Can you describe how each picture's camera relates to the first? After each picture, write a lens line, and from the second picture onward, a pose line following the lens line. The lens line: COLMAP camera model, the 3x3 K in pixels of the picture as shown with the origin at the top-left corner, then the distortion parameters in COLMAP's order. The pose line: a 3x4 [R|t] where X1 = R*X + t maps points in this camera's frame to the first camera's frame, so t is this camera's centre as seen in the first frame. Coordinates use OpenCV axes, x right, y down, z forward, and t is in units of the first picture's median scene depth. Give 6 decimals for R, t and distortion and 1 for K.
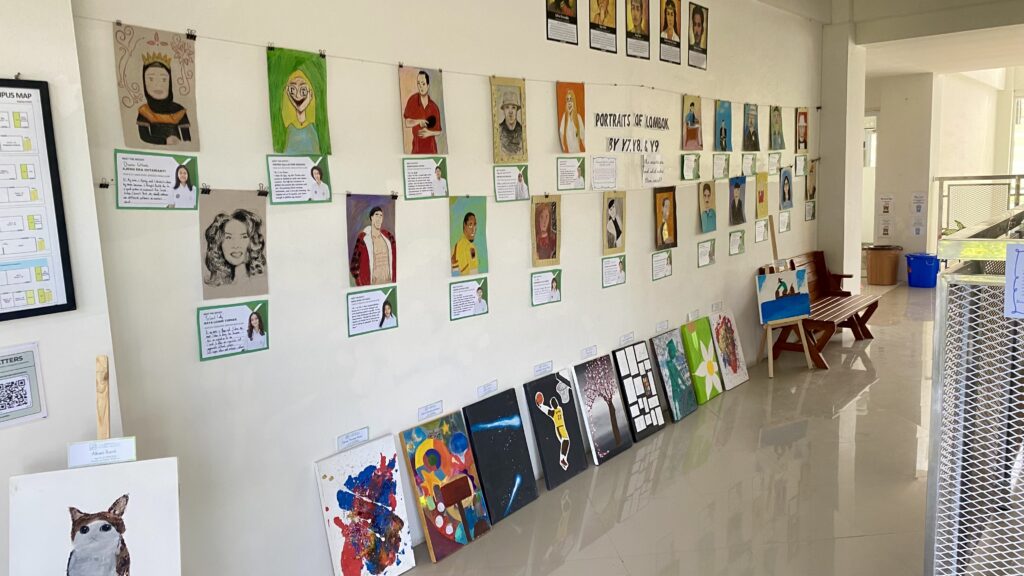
lens RADIAL K [[783.8, 0, 513.7], [0, 783.8, 288.7], [0, 0, 1]] dist [0.041594, -0.025694]
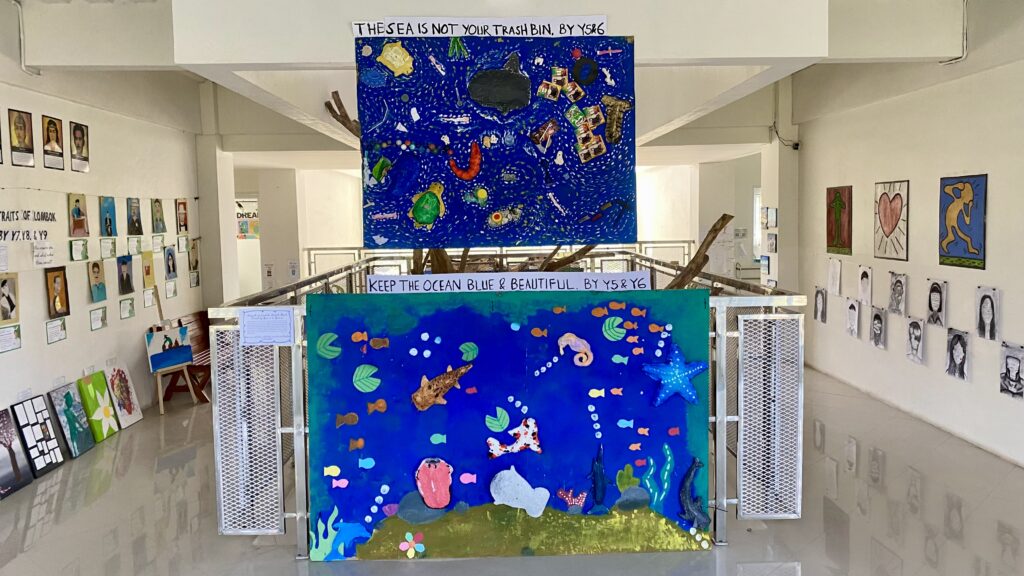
lens RADIAL K [[783.8, 0, 515.8], [0, 783.8, 280.8], [0, 0, 1]] dist [0.041594, -0.025694]
pose [[0.767125, -0.027218, 0.640919, -0.064847], [0.079187, 0.995476, -0.052506, 0.017800], [-0.636591, 0.091031, 0.765810, -0.525081]]
